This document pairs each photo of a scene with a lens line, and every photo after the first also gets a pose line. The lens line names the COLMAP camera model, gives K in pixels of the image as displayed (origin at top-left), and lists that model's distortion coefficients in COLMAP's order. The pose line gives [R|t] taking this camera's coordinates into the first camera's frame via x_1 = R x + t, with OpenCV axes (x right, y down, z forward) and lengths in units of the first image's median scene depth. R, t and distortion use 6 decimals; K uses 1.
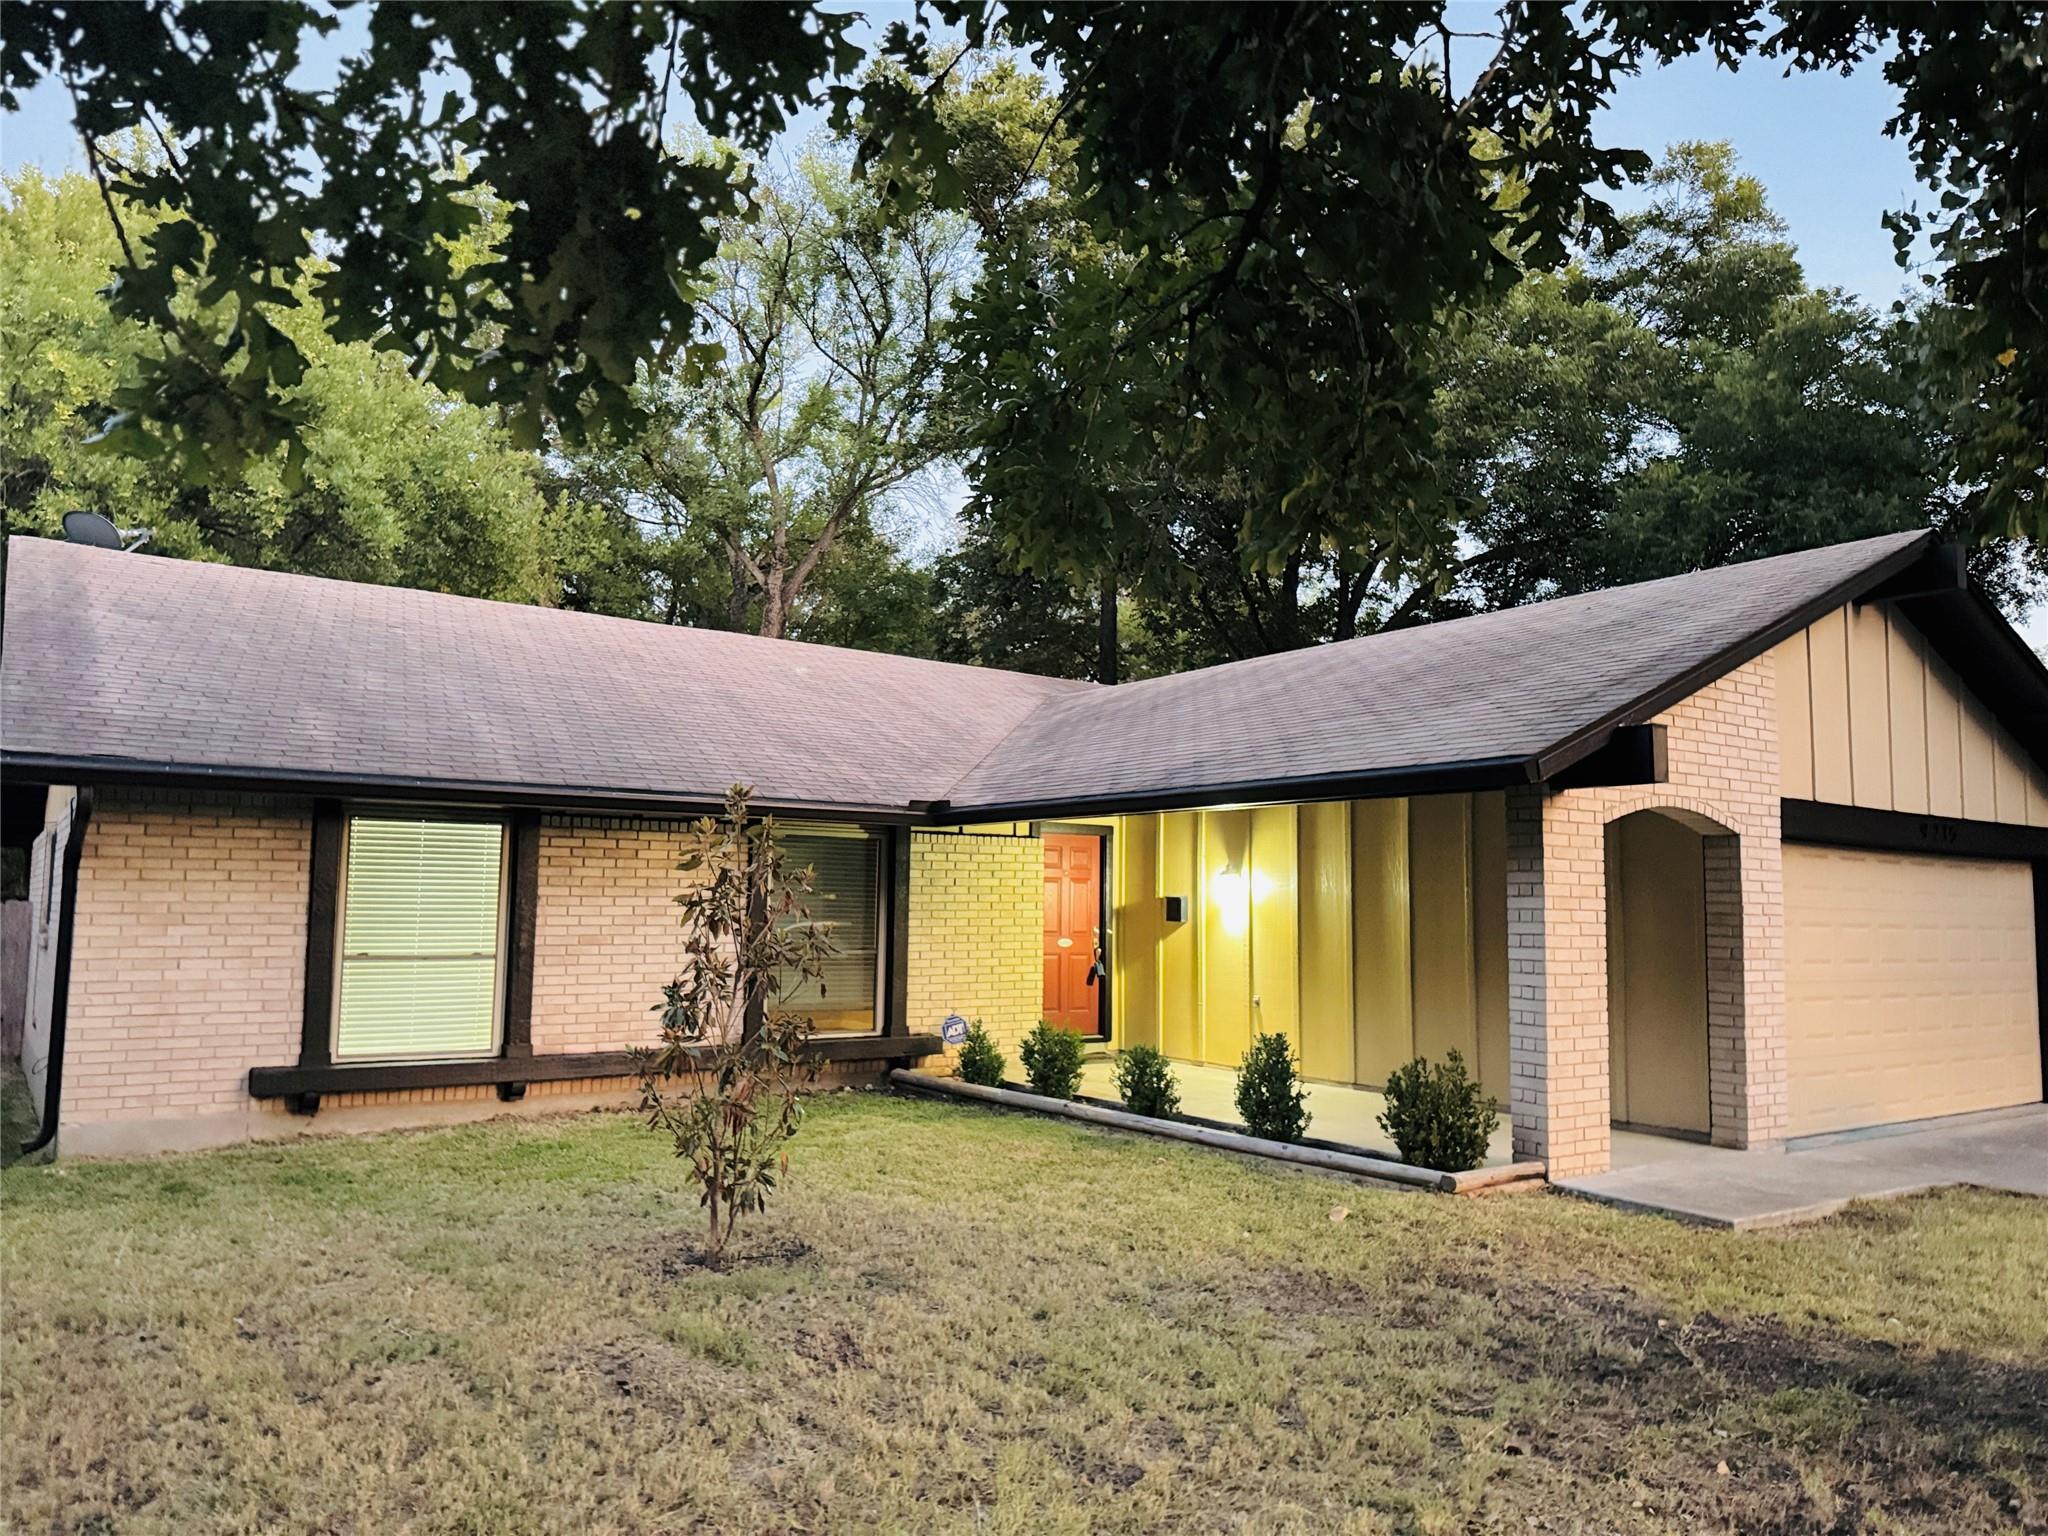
lens RADIAL K [[1453.4, 0, 1016.1], [0, 1453.4, 766.1], [0, 0, 1]] dist [0.054654, -0.050568]
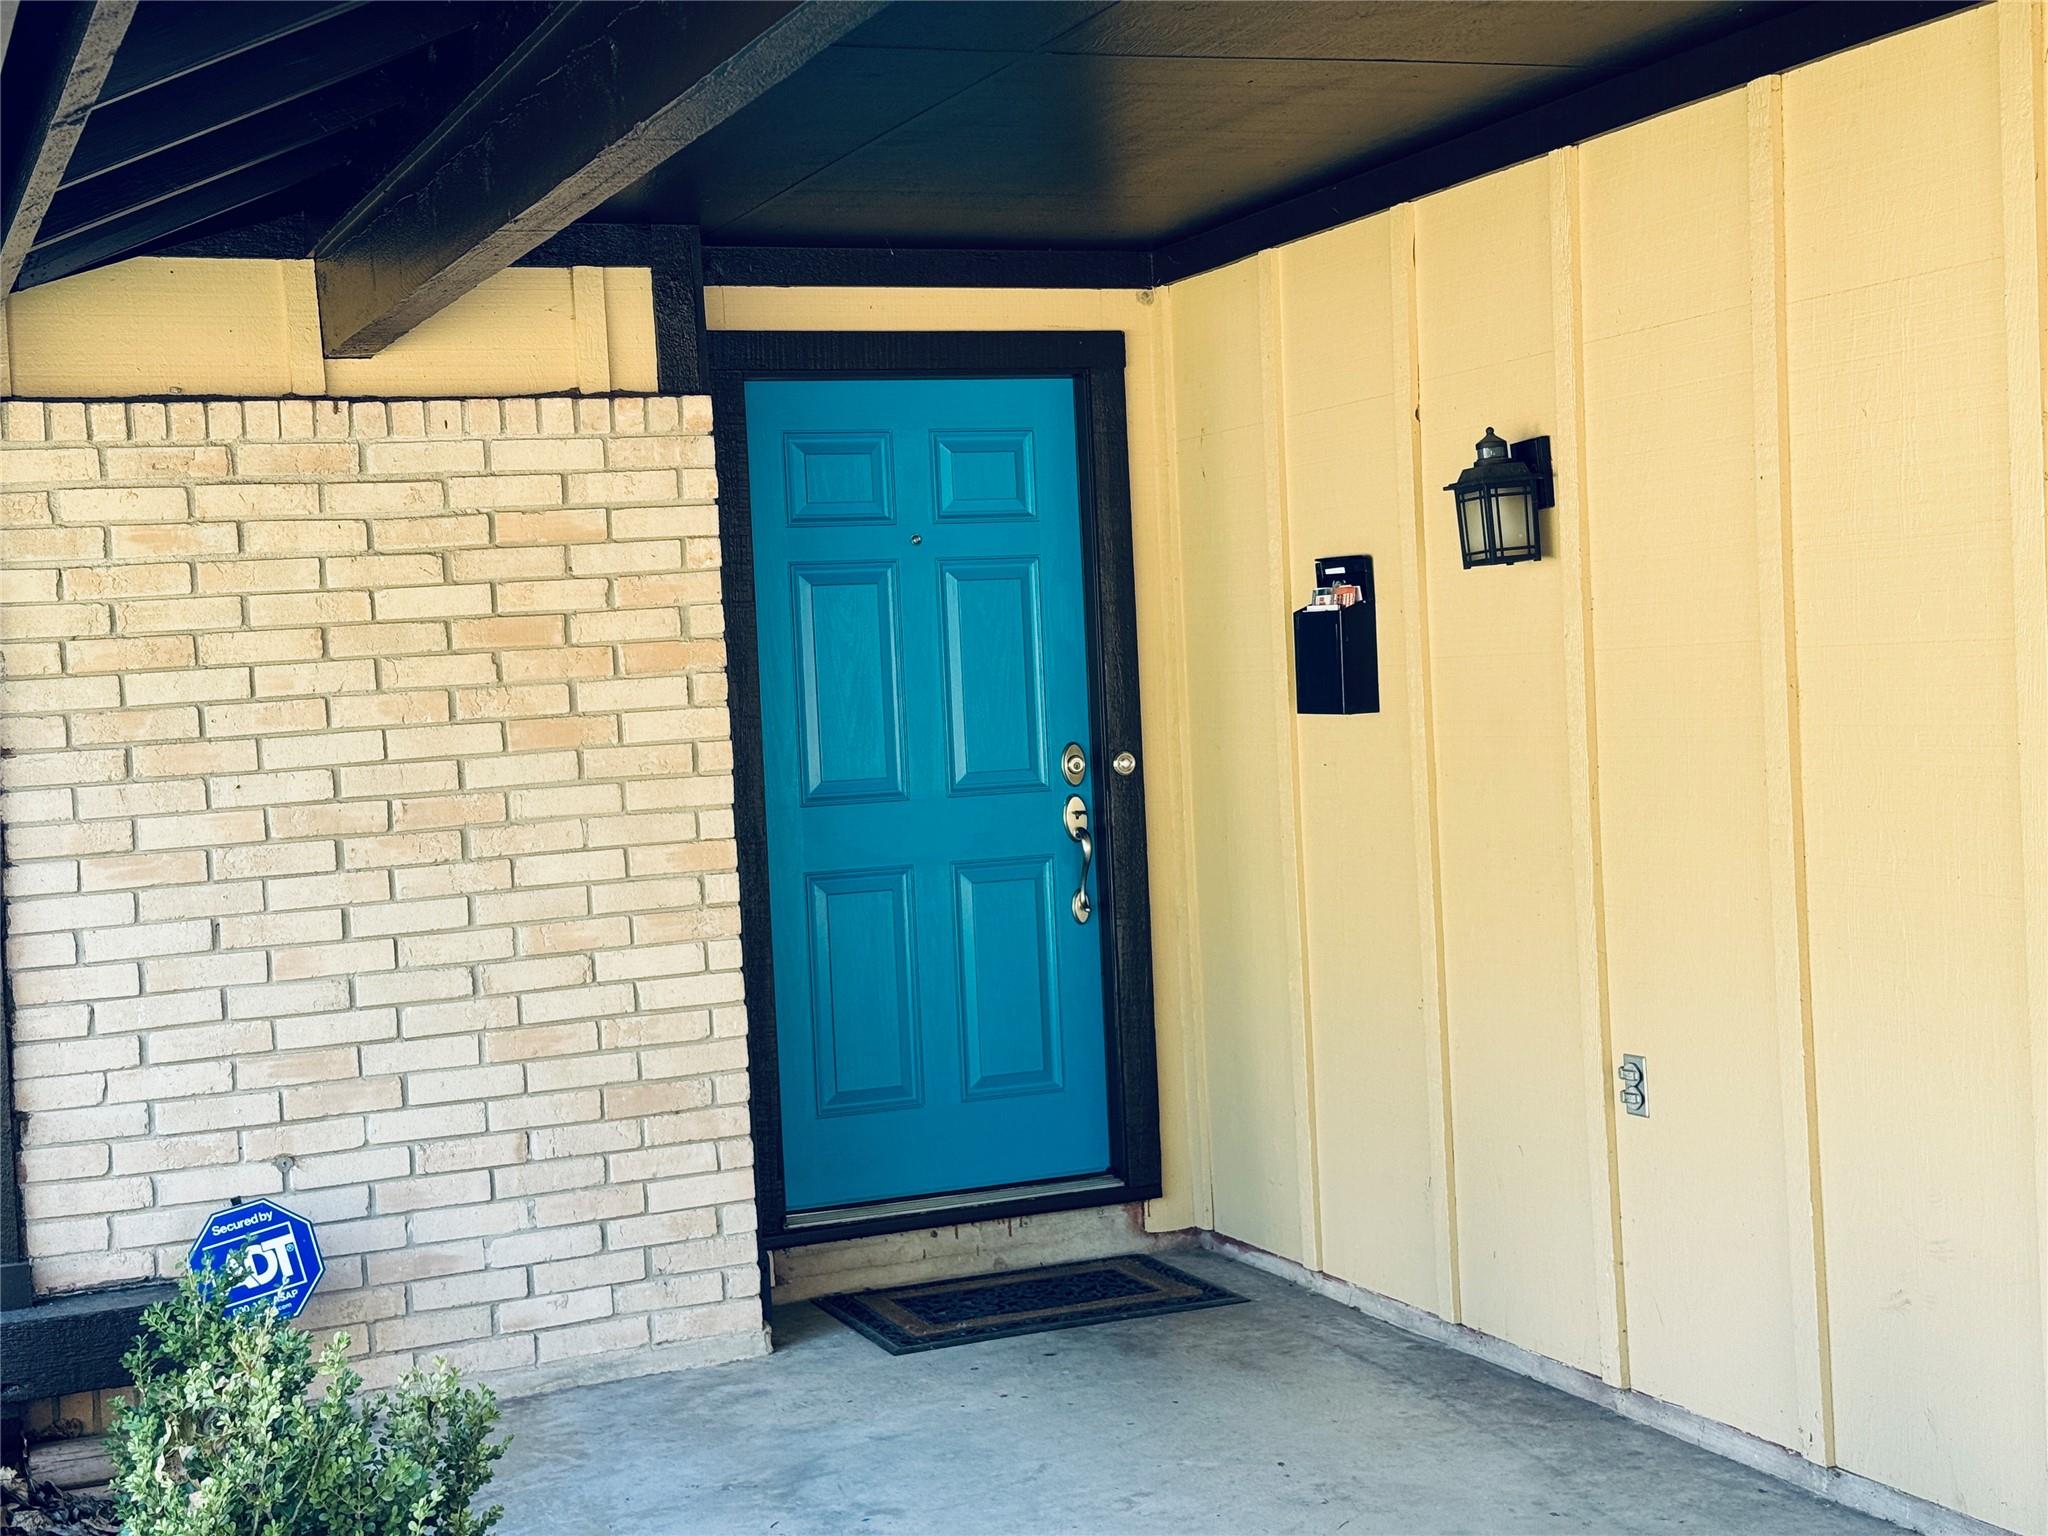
lens RADIAL K [[2903.0, 0, 1015.3], [0, 2903.0, 767.9], [0, 0, 1]] dist [0.159945, 0.000000]
pose [[0.969847, -0.056882, -0.236985, 0.247258], [0.088433, 0.988245, 0.124704, 0.078205], [0.227106, -0.141901, 0.963477, 0.793200]]
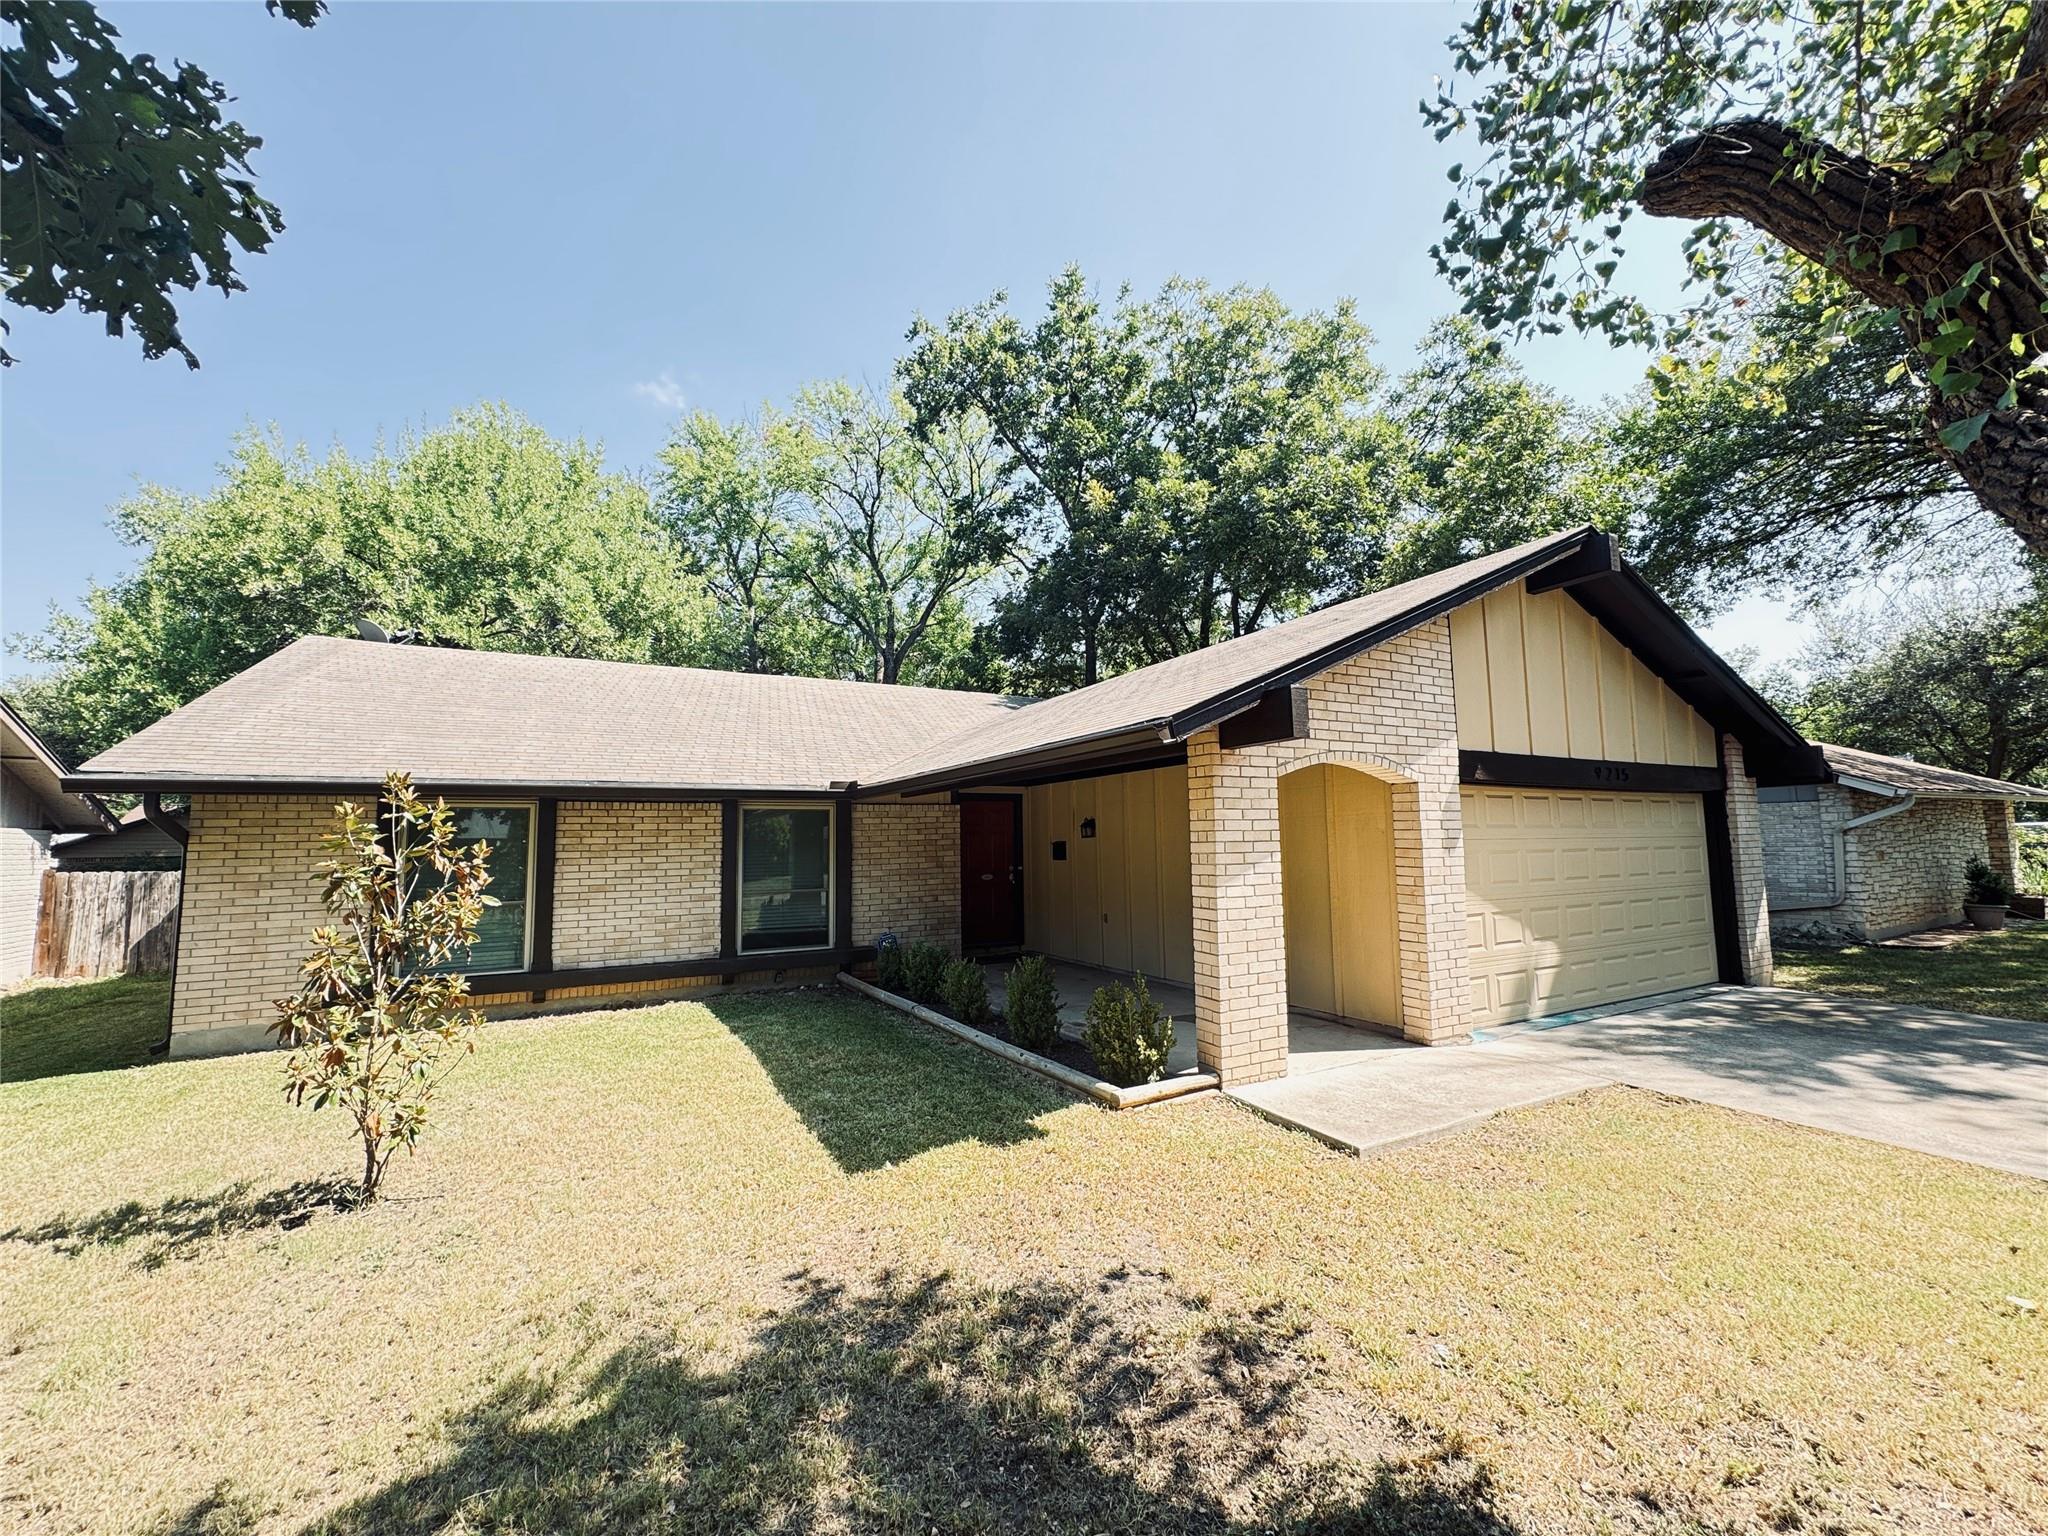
lens RADIAL K [[820.0, 0, 1024.0], [0, 820.0, 760.5], [0, 0, 1]] dist [0.002082, 0.000002]
pose [[0.992292, -0.042784, -0.116299, 0.252598], [0.042528, 0.999084, -0.004689, 0.018718], [0.116394, -0.000293, 0.993203, 0.296851]]
